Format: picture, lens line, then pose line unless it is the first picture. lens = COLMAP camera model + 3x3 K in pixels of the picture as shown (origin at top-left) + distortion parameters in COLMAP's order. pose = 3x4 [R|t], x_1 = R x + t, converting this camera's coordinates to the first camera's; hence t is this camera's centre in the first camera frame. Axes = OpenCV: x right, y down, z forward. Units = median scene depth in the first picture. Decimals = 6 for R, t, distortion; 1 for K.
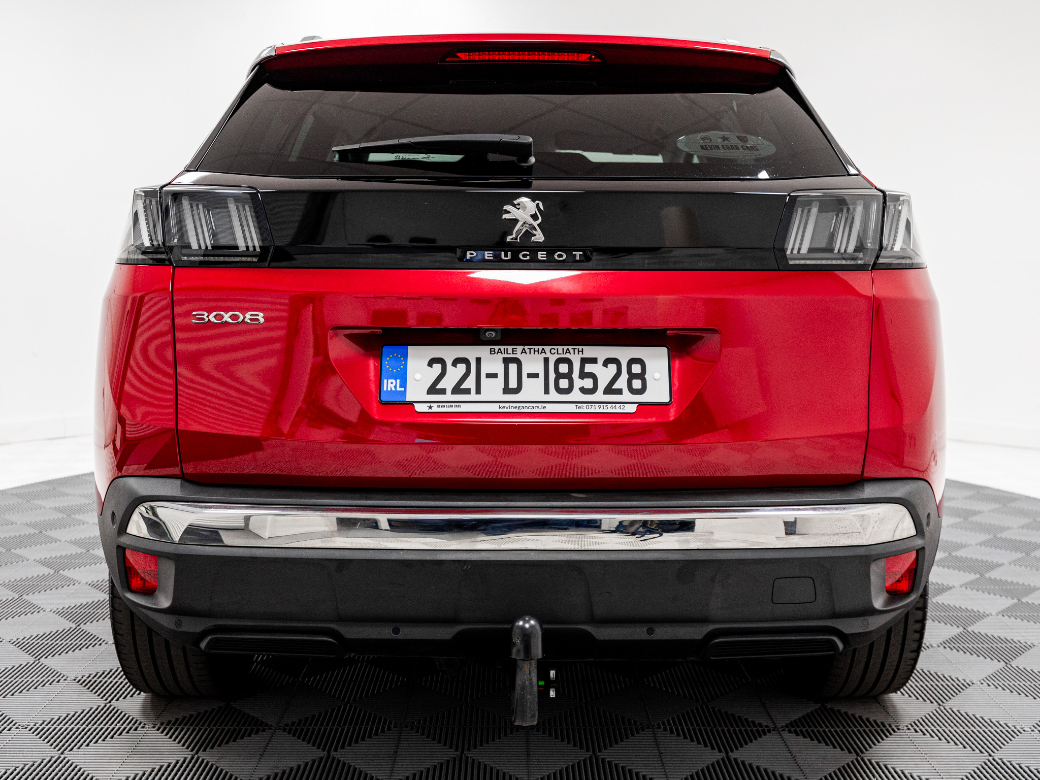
lens RADIAL K [[1161.9, 0, 514.0], [0, 1161.9, 394.4], [0, 0, 1]] dist [0.025826, 0.000000]
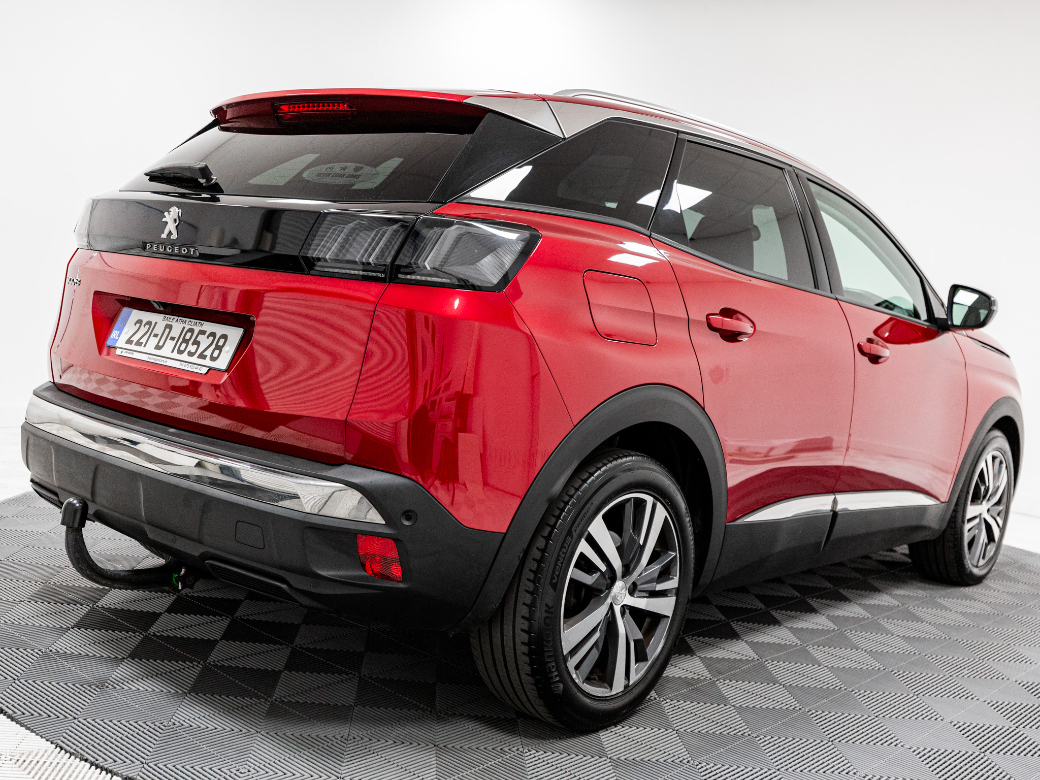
lens RADIAL K [[1161.9, 0, 513.3], [0, 1161.9, 397.9], [0, 0, 1]] dist [0.025826, 0.000000]
pose [[0.734791, 0.136037, -0.664512, 1.212861], [-0.176666, 0.984252, 0.006142, -0.026575], [0.654883, 0.112884, 0.747252, 0.257794]]
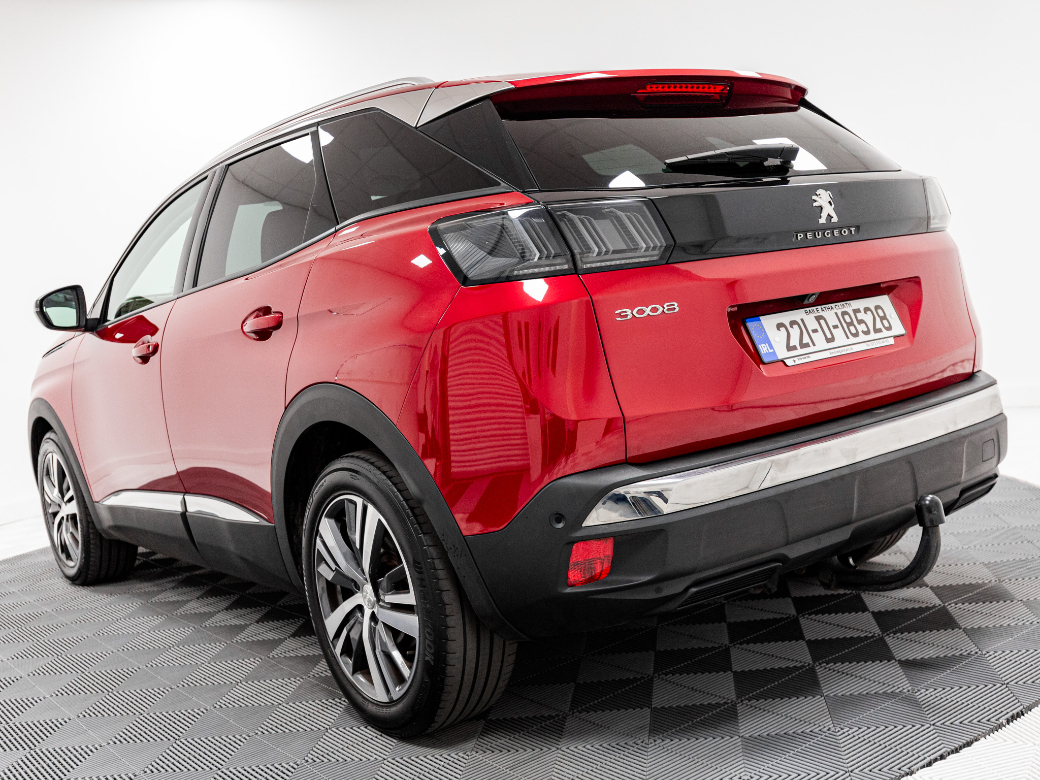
lens RADIAL K [[1161.9, 0, 519.1], [0, 1161.9, 386.2], [0, 0, 1]] dist [0.025826, 0.000000]
pose [[0.796531, -0.154873, 0.584426, -1.022845], [0.191516, 0.981489, -0.000929, -0.017520], [-0.573464, 0.112667, 0.811447, 0.164972]]
